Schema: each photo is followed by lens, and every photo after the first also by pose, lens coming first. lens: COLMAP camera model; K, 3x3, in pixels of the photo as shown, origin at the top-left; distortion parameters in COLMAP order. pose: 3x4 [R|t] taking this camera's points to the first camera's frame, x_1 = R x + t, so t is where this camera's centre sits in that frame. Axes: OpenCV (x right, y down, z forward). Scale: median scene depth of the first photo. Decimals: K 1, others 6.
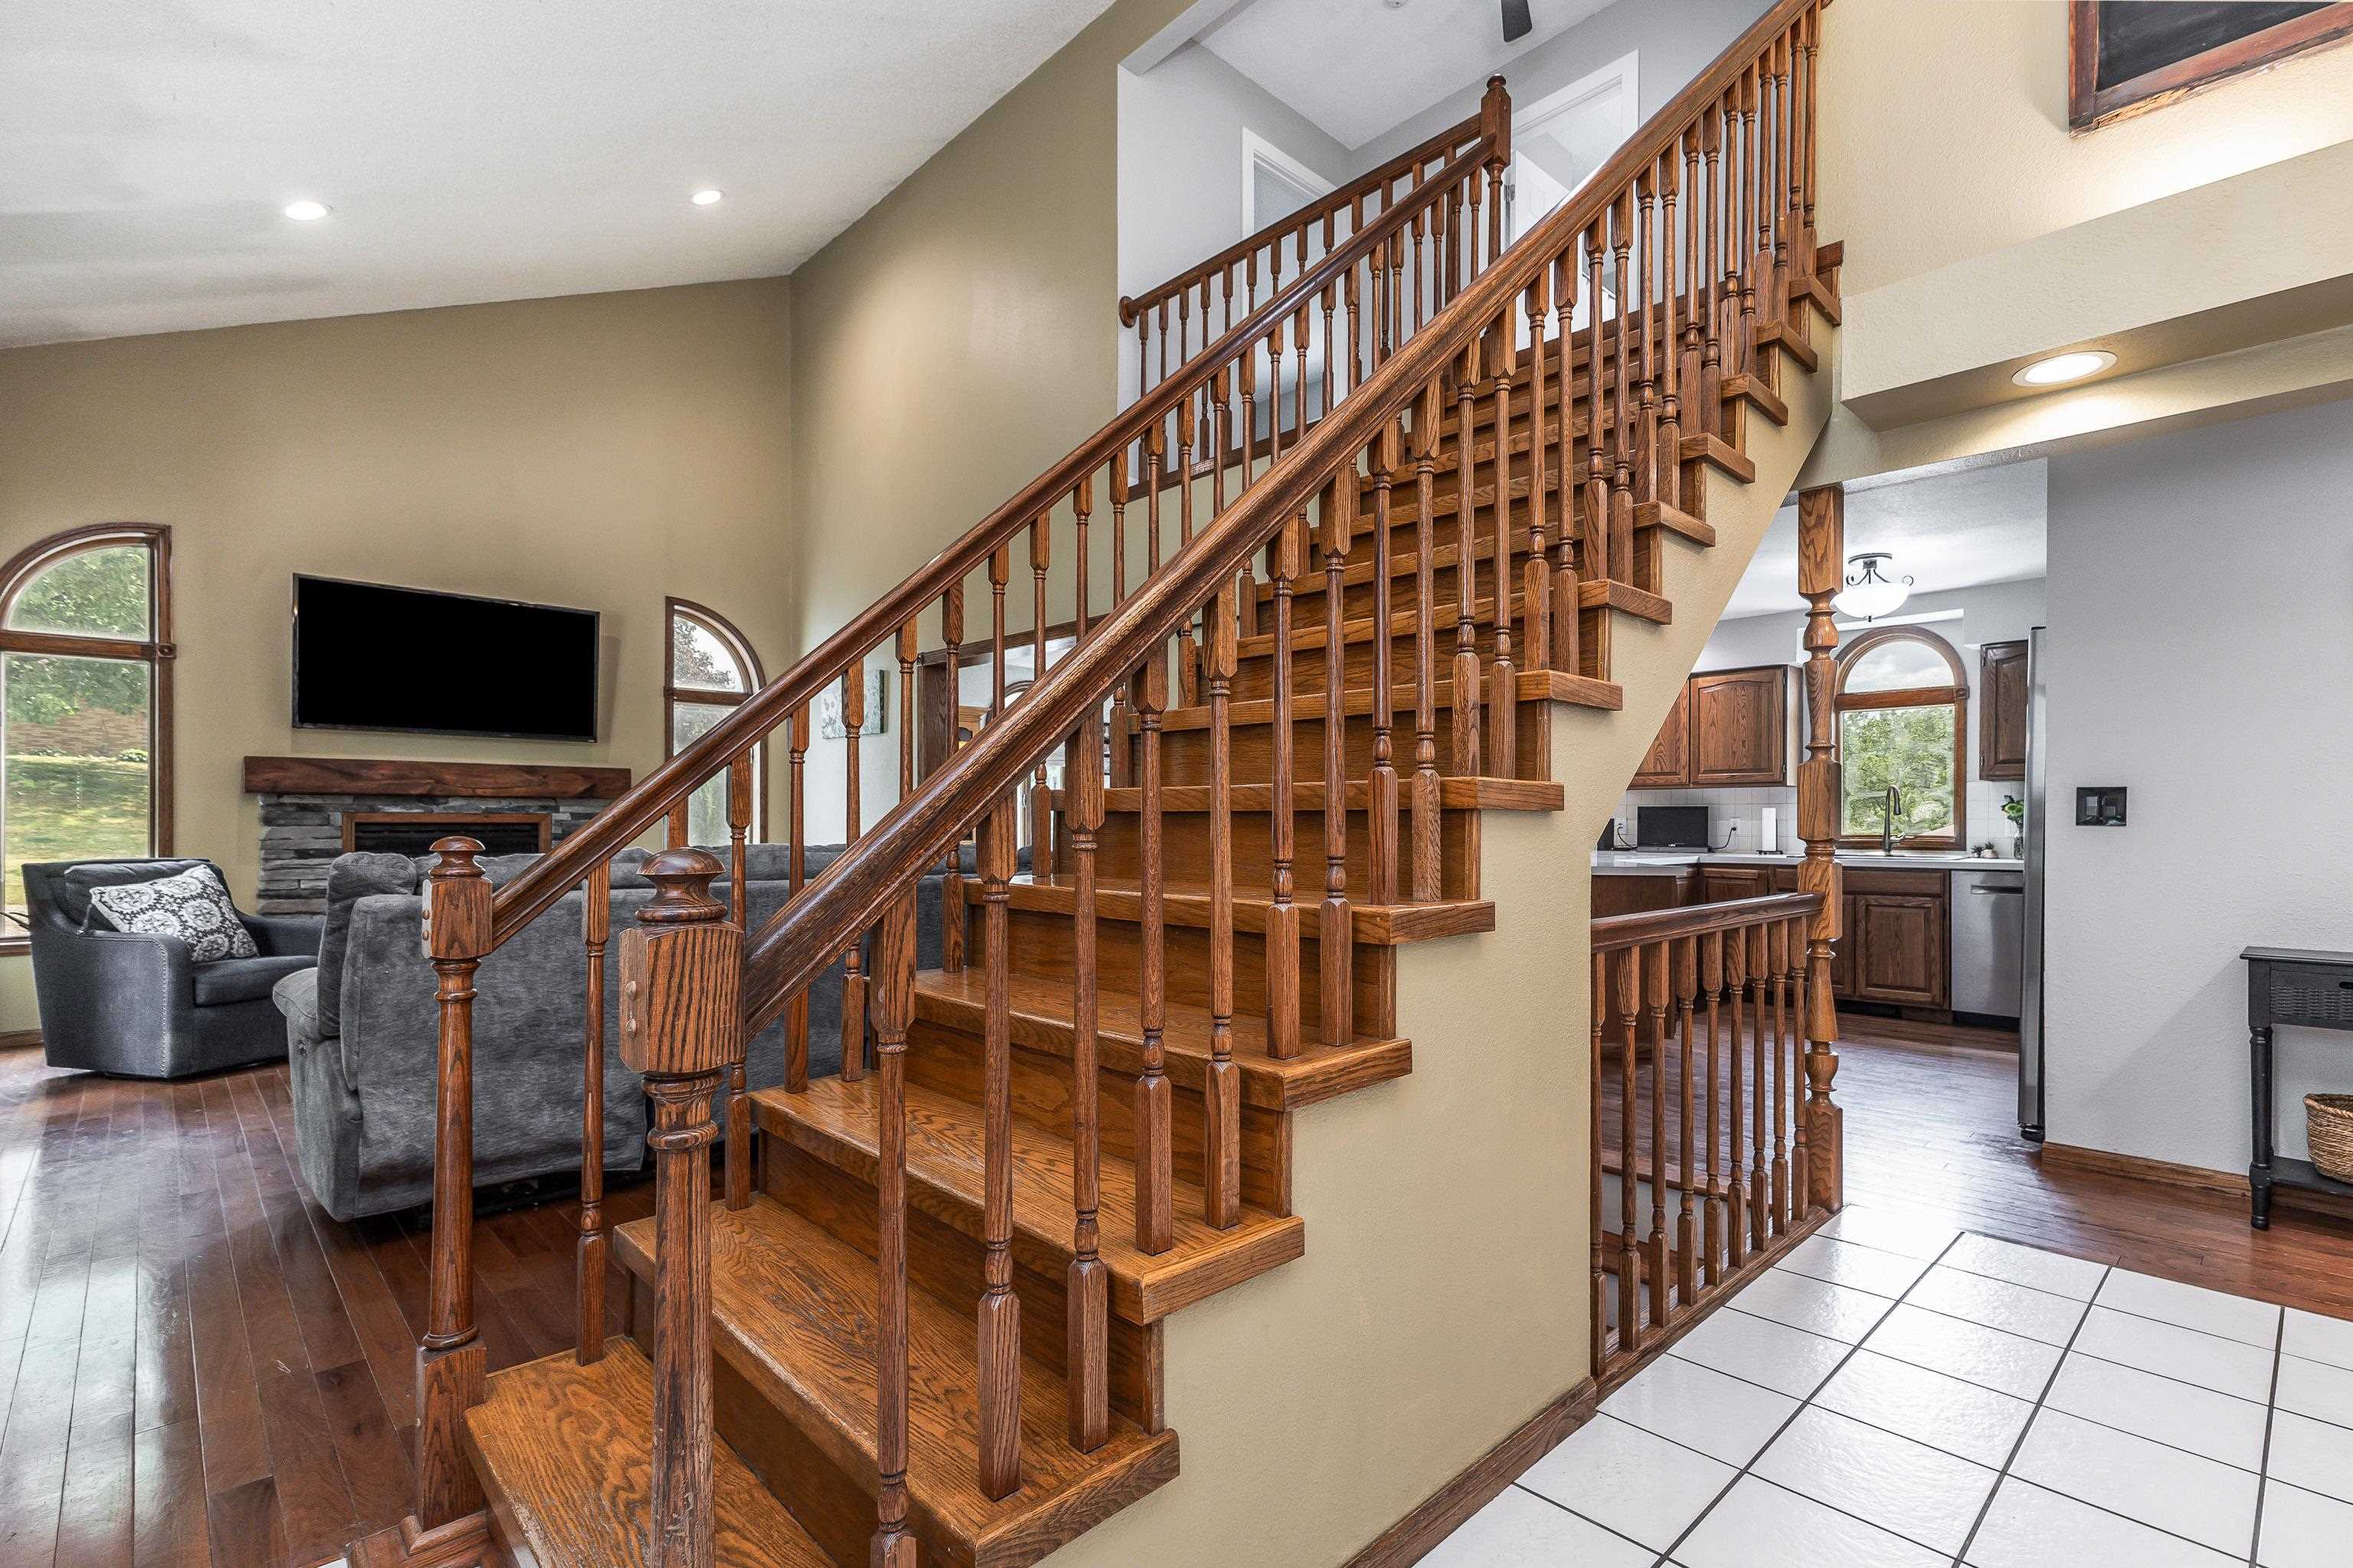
lens RADIAL K [[1093.3, 0, 1235.9], [0, 1093.3, 820.1], [0, 0, 1]] dist [0.010838, -0.003656]
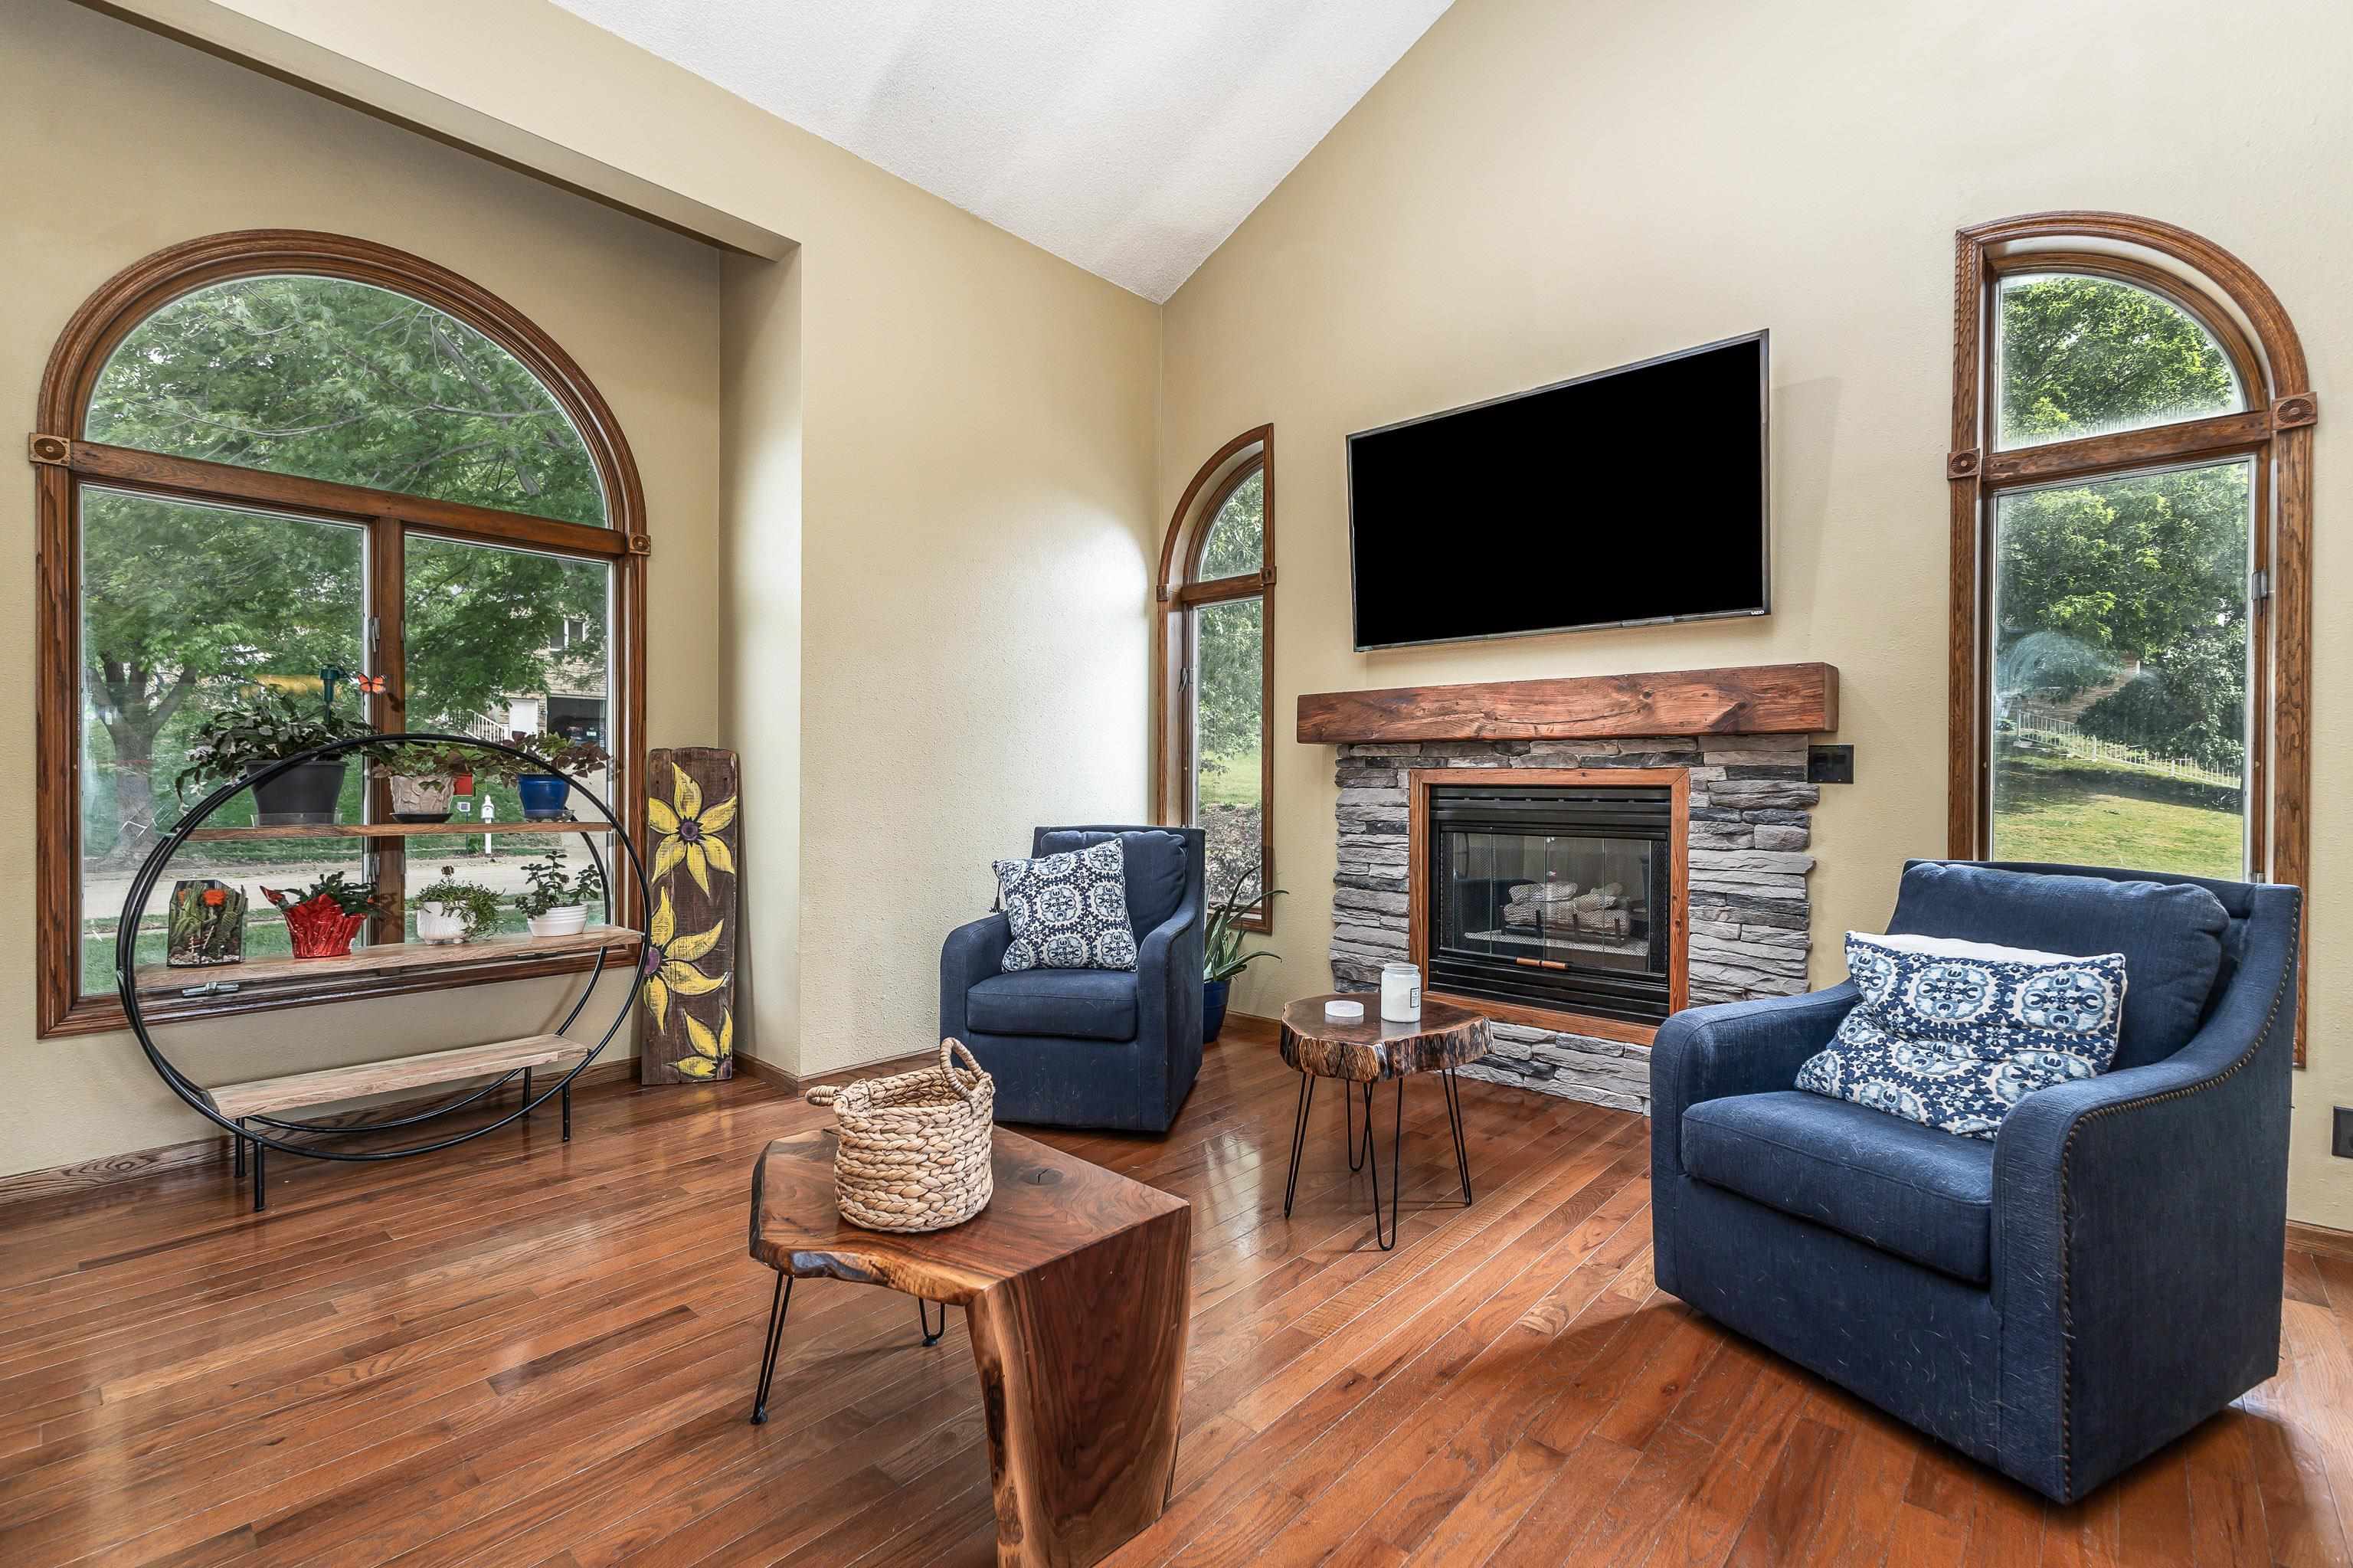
lens RADIAL K [[1042.4, 0, 1185.8], [0, 1042.4, 777.5], [0, 0, 1]] dist [0.013644, -0.004428]
pose [[0.057344, -0.001395, -0.998353, -0.177324], [-0.002705, 0.999995, -0.001553, -0.000410], [0.998351, 0.002790, 0.057340, 0.844595]]
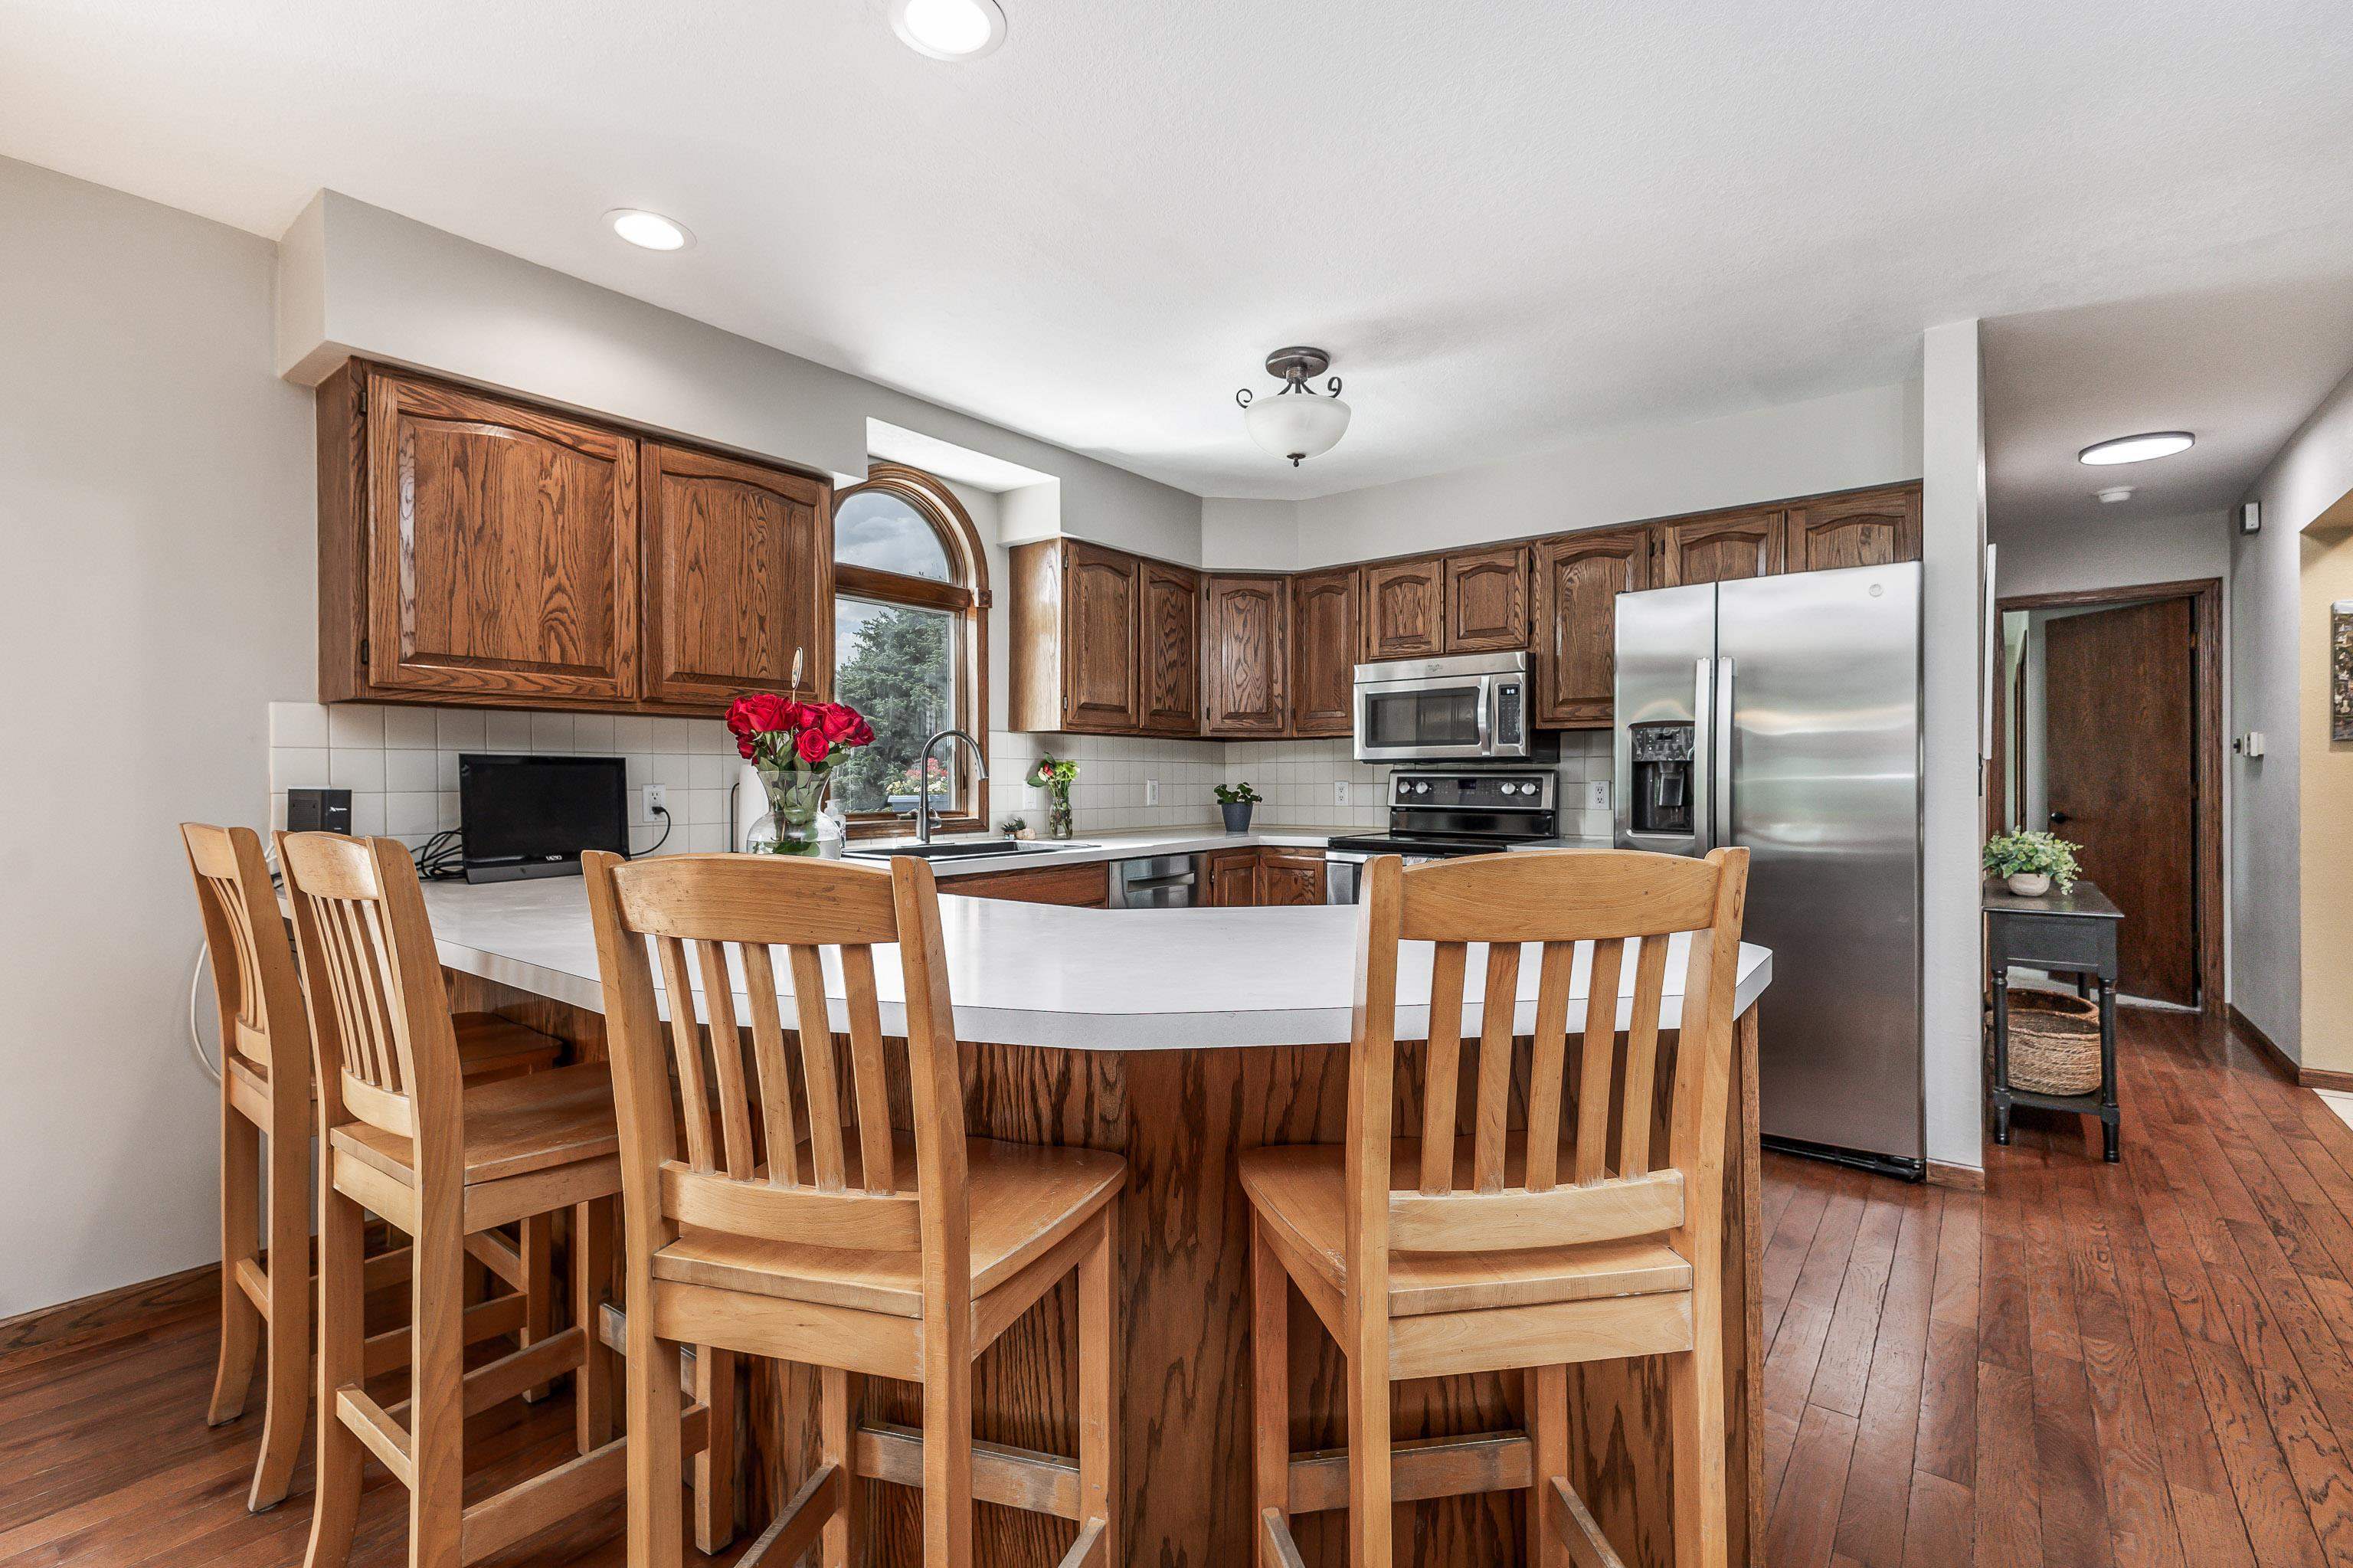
lens RADIAL K [[1042.4, 0, 1209.5], [0, 1042.4, 790.1], [0, 0, 1]] dist [0.013644, -0.004428]
pose [[-0.141492, -0.009368, 0.989895, 0.003895], [0.004326, 0.999940, 0.010082, -0.004645], [-0.989930, 0.005708, -0.141443, 1.015329]]
